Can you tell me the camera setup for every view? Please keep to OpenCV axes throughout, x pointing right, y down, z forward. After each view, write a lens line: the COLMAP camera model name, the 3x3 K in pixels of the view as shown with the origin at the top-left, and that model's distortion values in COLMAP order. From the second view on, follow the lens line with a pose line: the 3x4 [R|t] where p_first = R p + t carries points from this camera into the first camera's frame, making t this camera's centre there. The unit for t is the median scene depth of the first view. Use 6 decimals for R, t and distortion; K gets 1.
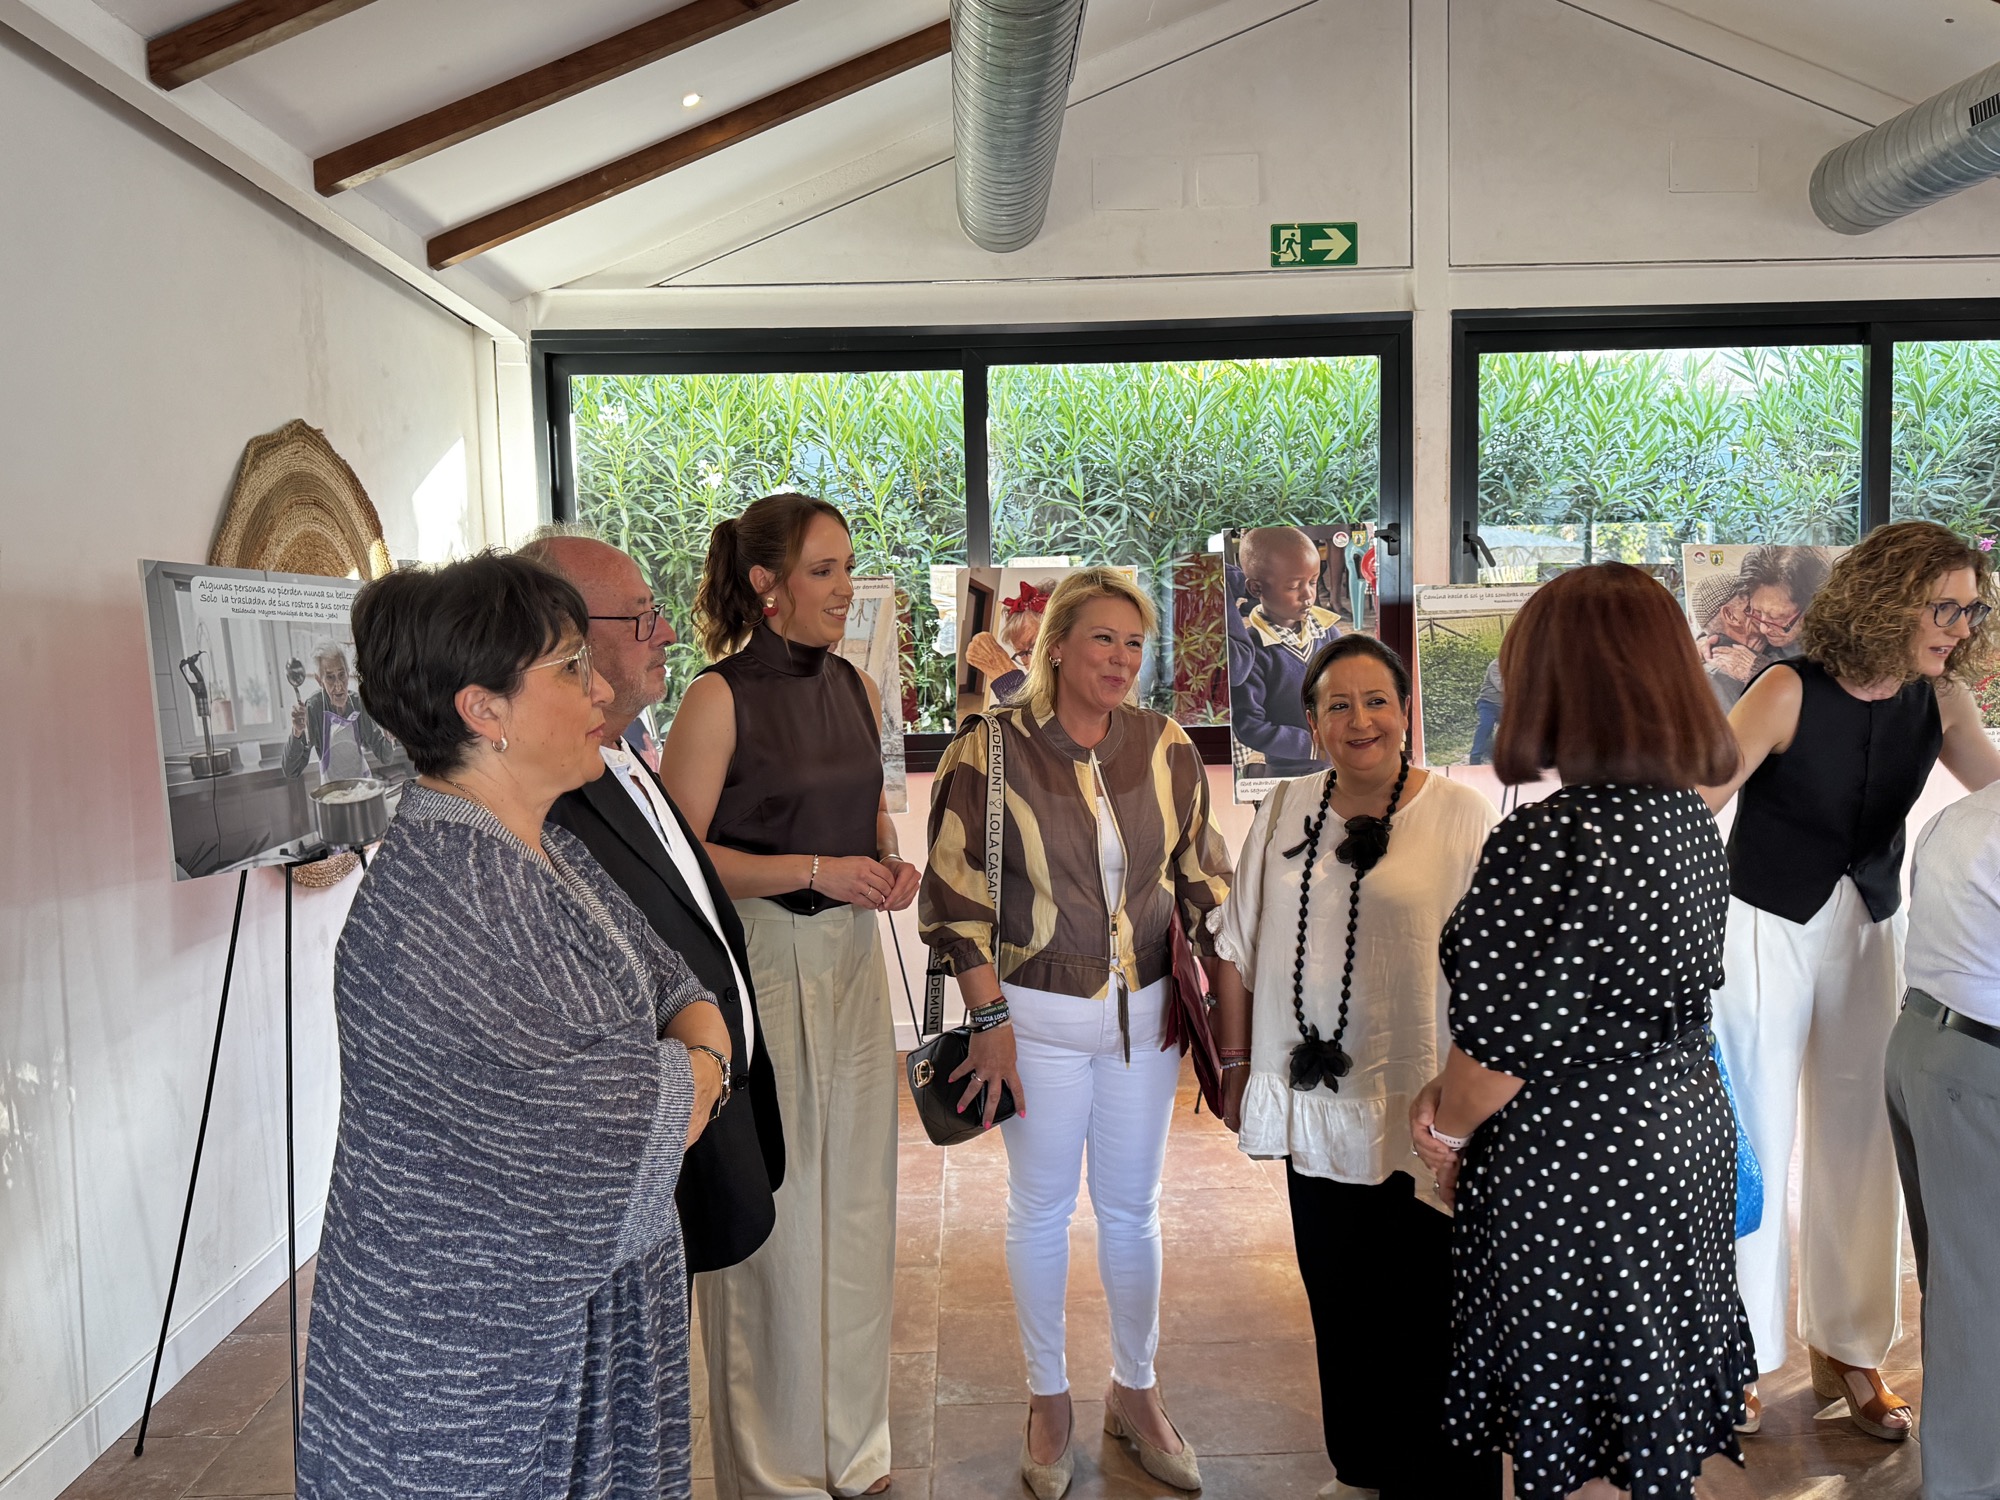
lens RADIAL K [[1507.0, 0, 998.0], [0, 1507.0, 754.2], [0, 0, 1]] dist [0.008621, 0.001213]
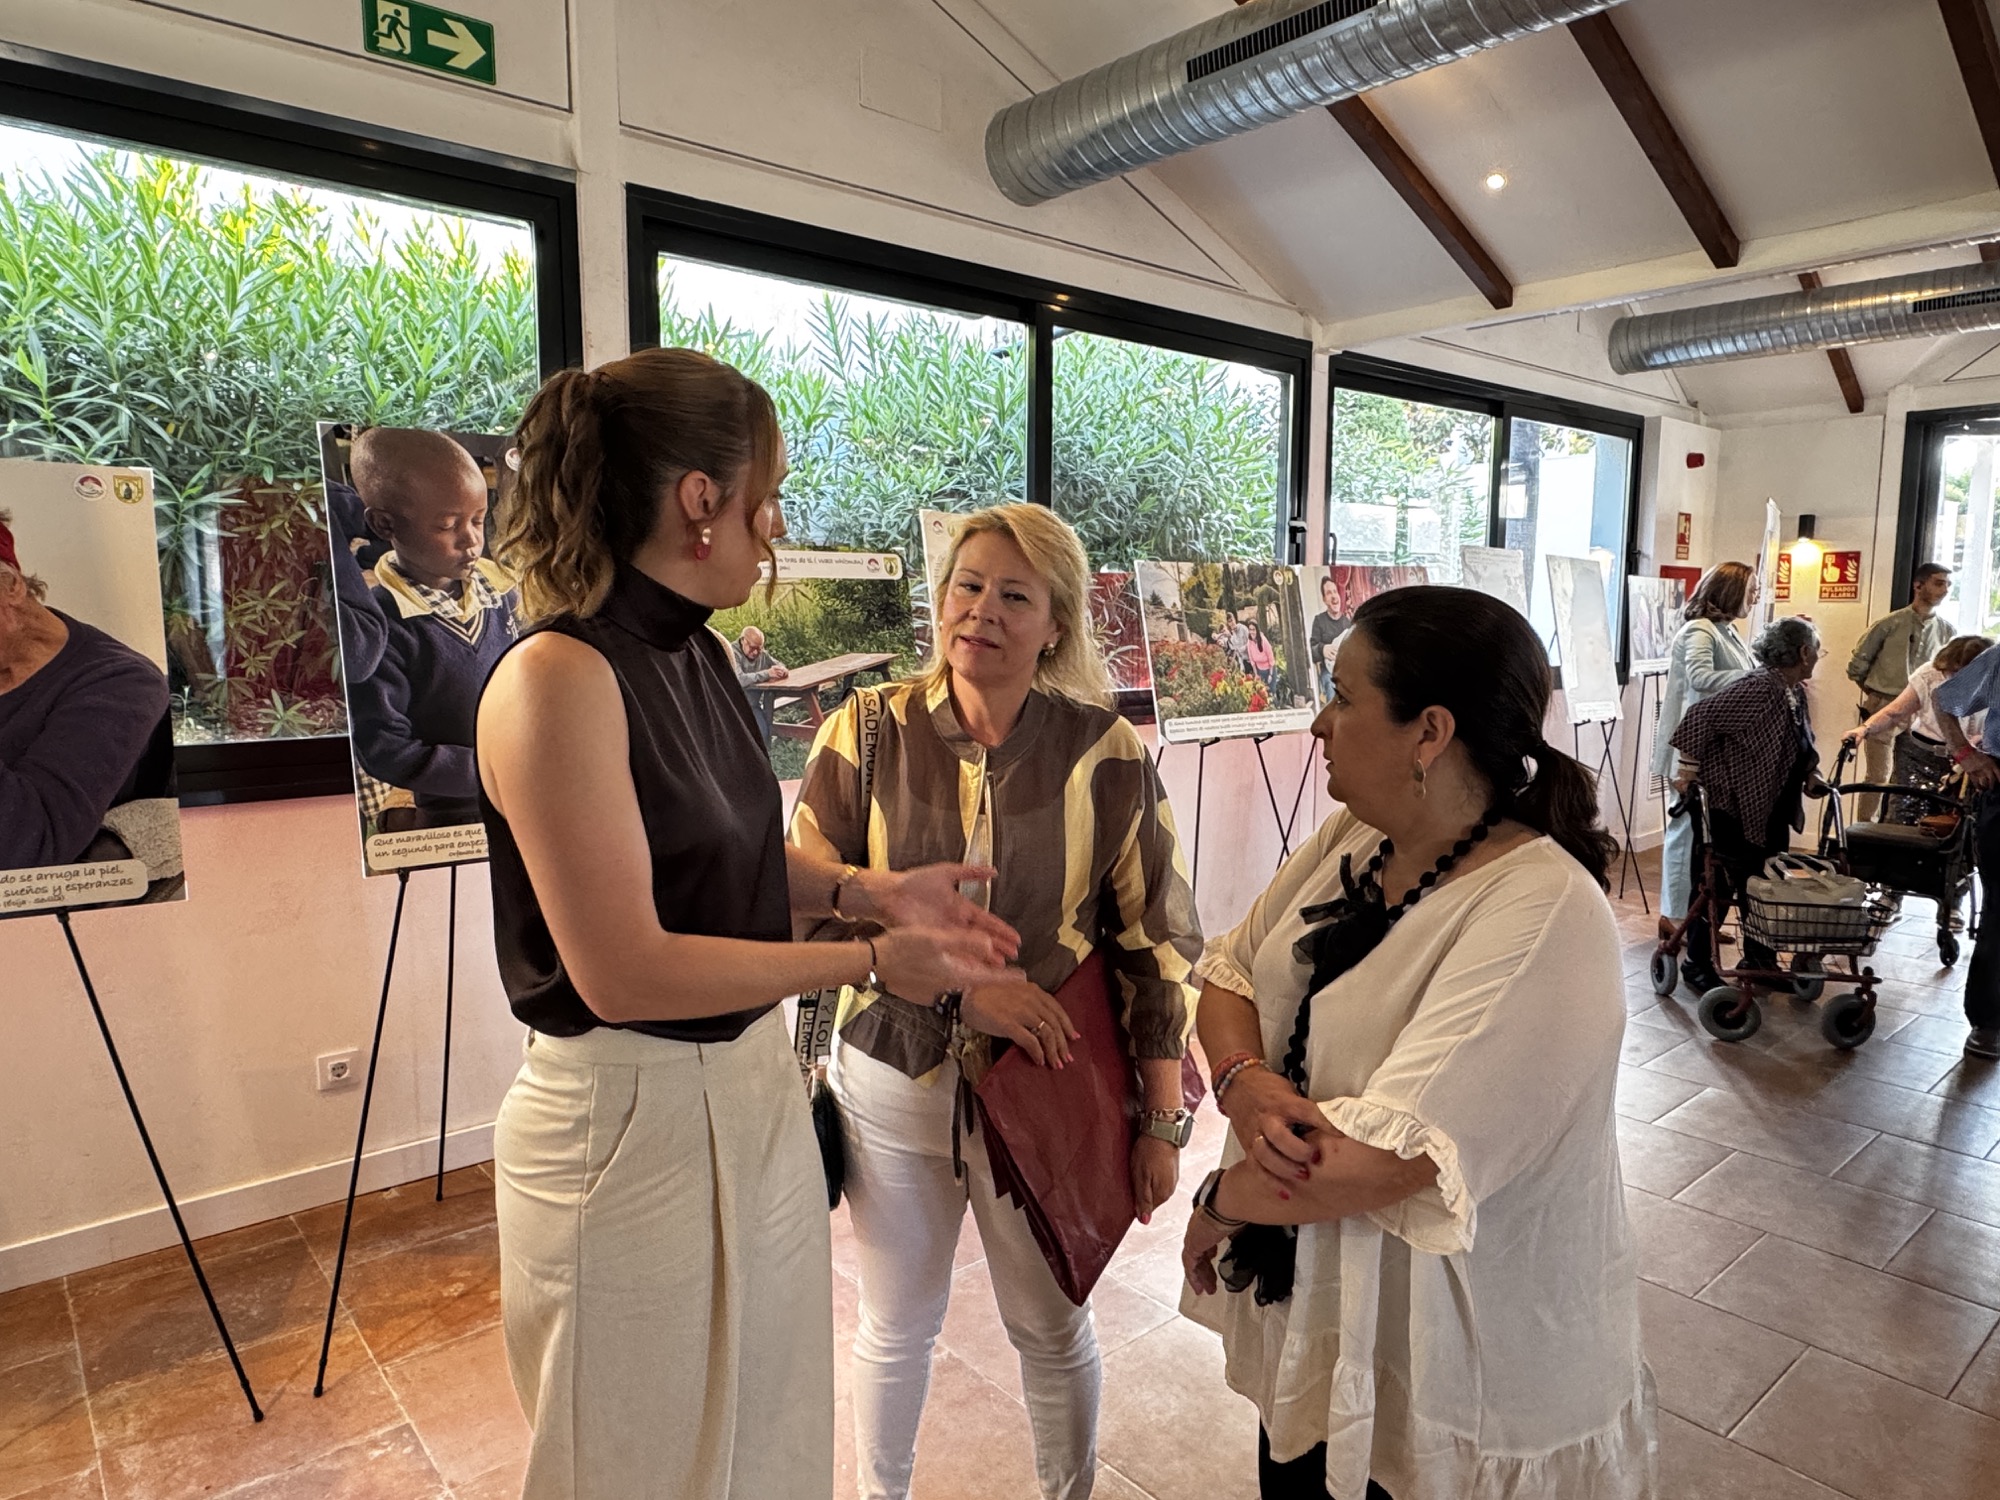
lens RADIAL K [[1259.0, 0, 995.7], [0, 1259.0, 768.2], [0, 0, 1]] dist [-0.000189, 0.001432]
pose [[0.778196, -0.049393, 0.626076, 0.032864], [0.022979, 0.998474, 0.050210, -0.026132], [-0.627601, -0.024686, 0.778144, 0.379477]]
